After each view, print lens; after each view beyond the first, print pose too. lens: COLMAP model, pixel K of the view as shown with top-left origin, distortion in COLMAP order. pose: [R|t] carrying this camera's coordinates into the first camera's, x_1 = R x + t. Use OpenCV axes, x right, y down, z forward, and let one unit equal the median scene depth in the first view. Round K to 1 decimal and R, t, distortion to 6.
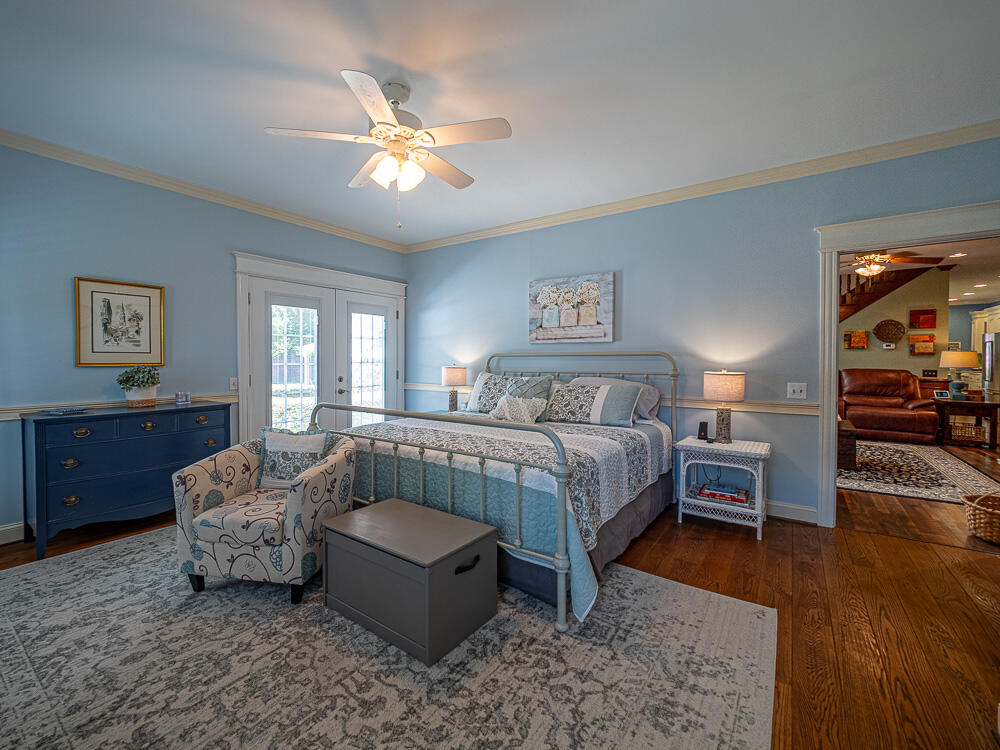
lens RADIAL K [[427.0, 0, 500.5], [0, 427.0, 365.4], [0, 0, 1]] dist [-0.001460, 0.000171]
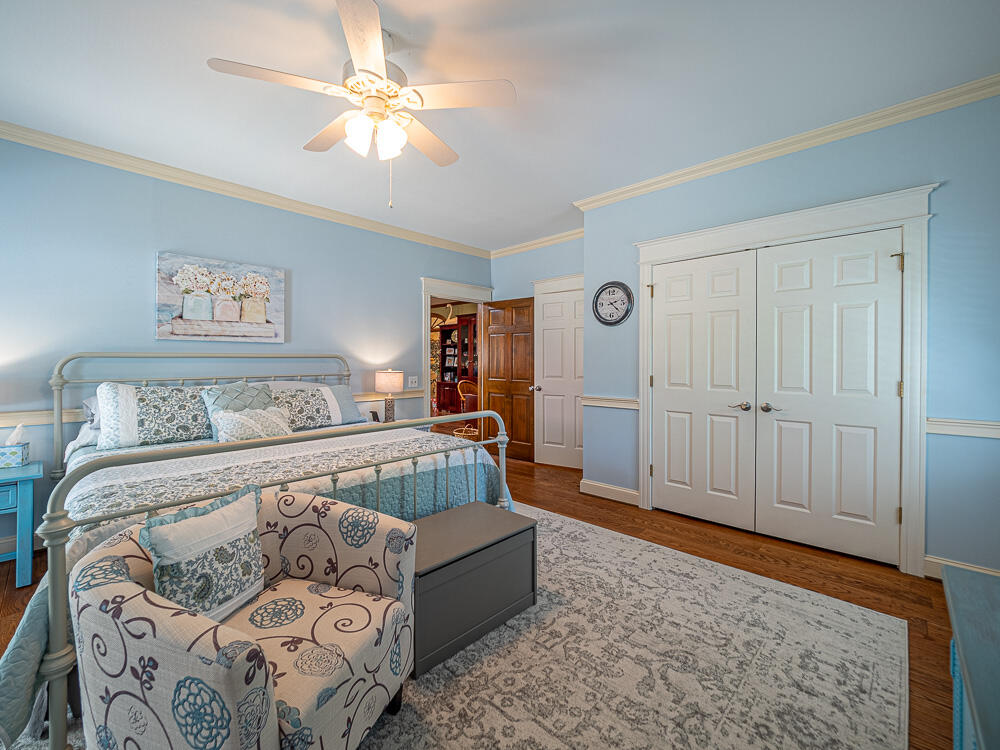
lens RADIAL K [[427.0, 0, 500.5], [0, 427.0, 365.4], [0, 0, 1]] dist [-0.001460, 0.000171]
pose [[0.150682, -0.011833, 0.988512, -0.608419], [0.017980, 0.999796, 0.009227, -0.005716], [-0.988419, 0.016383, 0.150864, 0.384367]]
